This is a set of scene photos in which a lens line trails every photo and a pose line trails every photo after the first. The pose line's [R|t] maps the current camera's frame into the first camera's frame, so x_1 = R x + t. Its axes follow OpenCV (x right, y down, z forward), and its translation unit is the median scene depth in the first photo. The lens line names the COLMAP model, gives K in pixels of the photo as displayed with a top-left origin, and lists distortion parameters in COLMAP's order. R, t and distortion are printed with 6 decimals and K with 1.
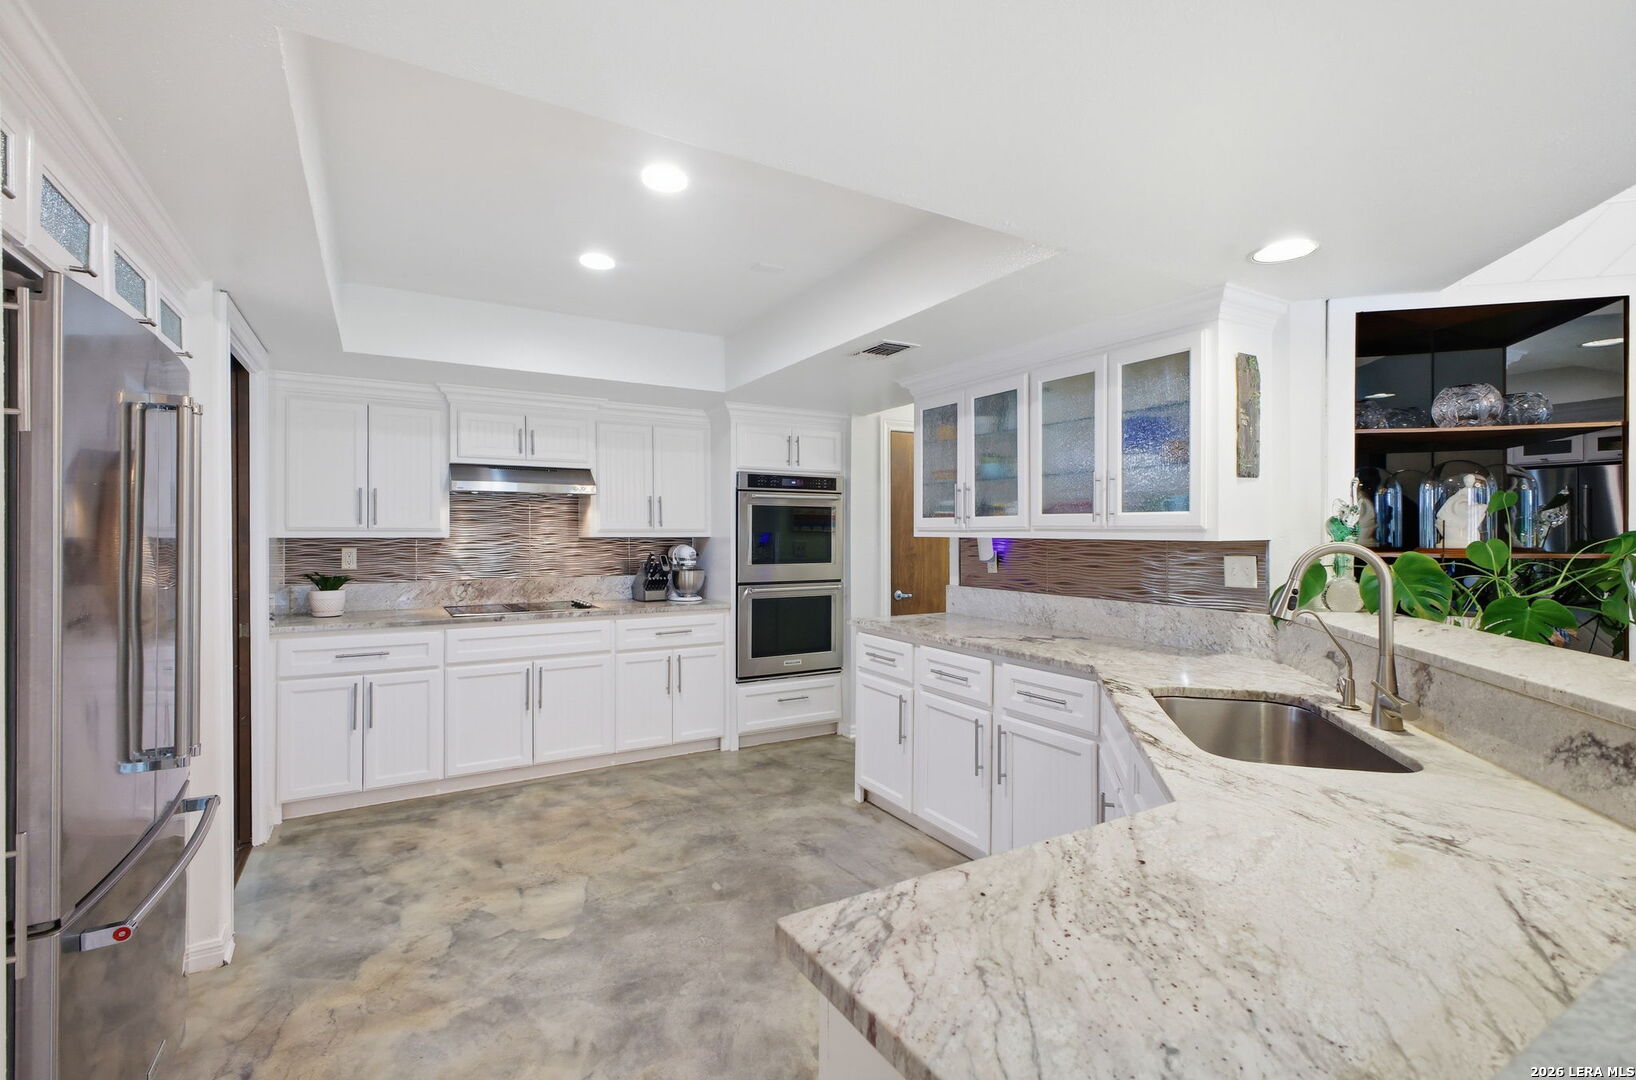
lens RADIAL K [[747.9, 0, 825.6], [0, 747.9, 532.2], [0, 0, 1]] dist [-0.000423, -0.000046]
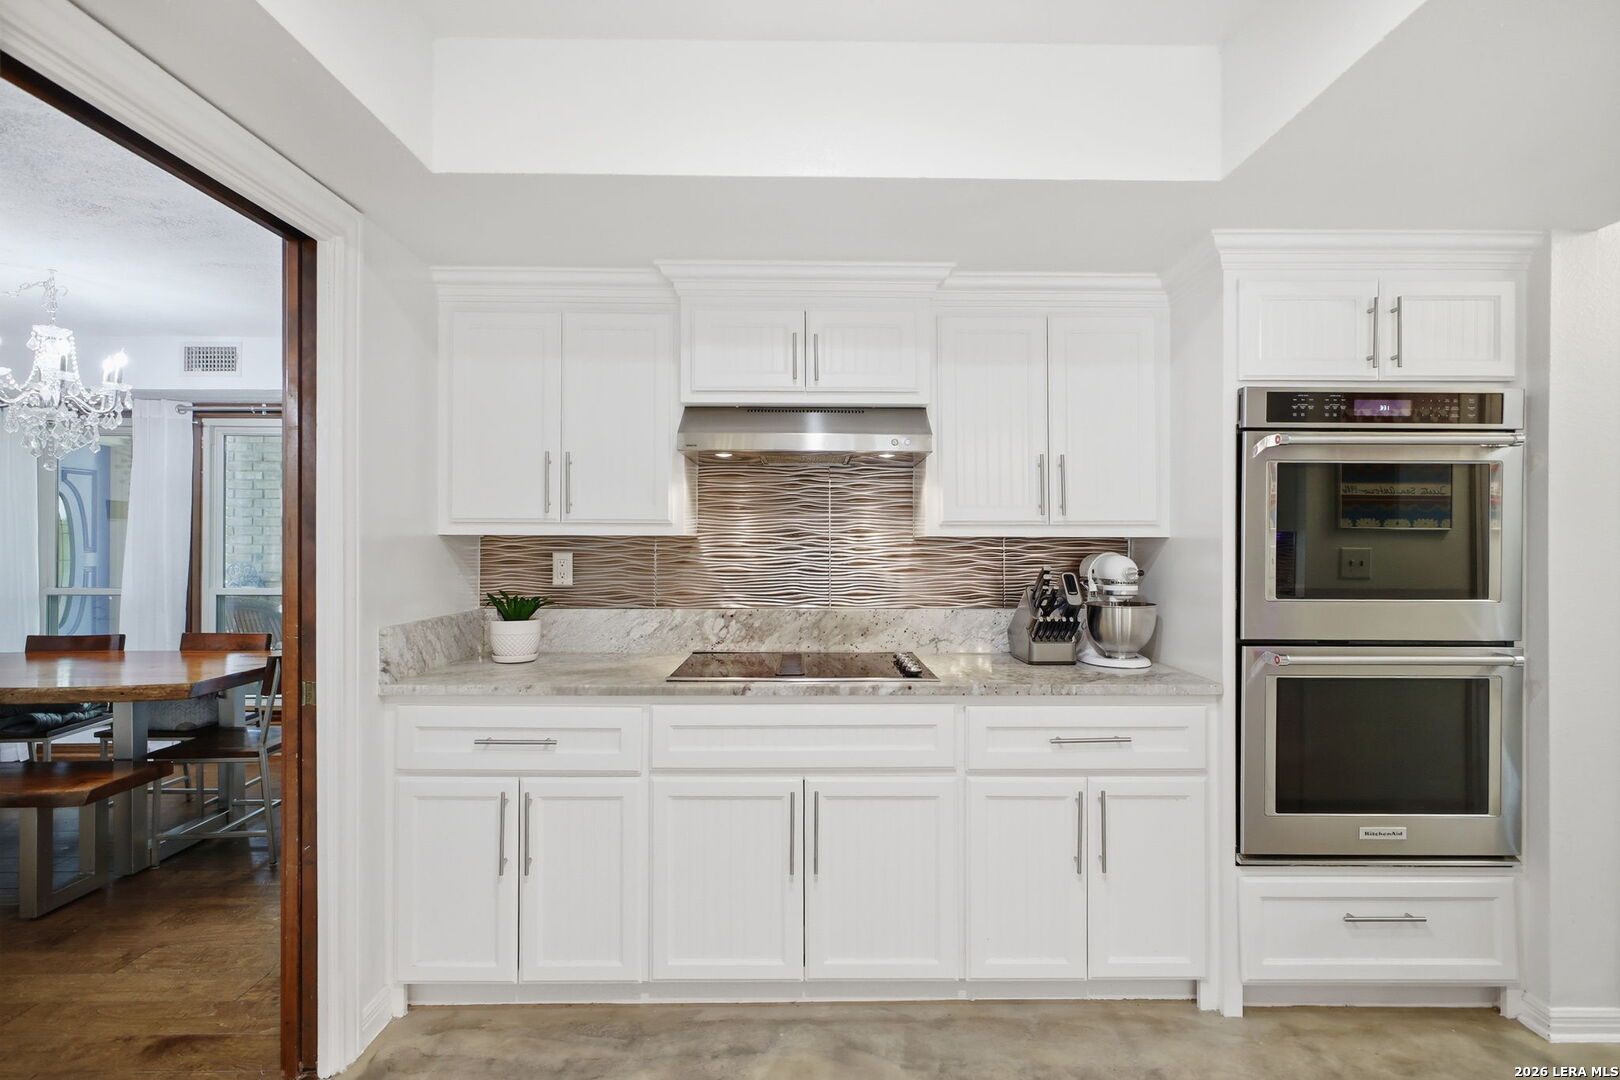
lens RADIAL K [[814.7, 0, 810.0], [0, 814.7, 540.0], [0, 0, 1]] dist [0.004638, 0.000485]
pose [[0.861663, 0.001209, -0.507480, -0.091951], [-0.001213, 0.999999, 0.000322, 0.009021], [0.507480, 0.000338, 0.861663, 0.453863]]
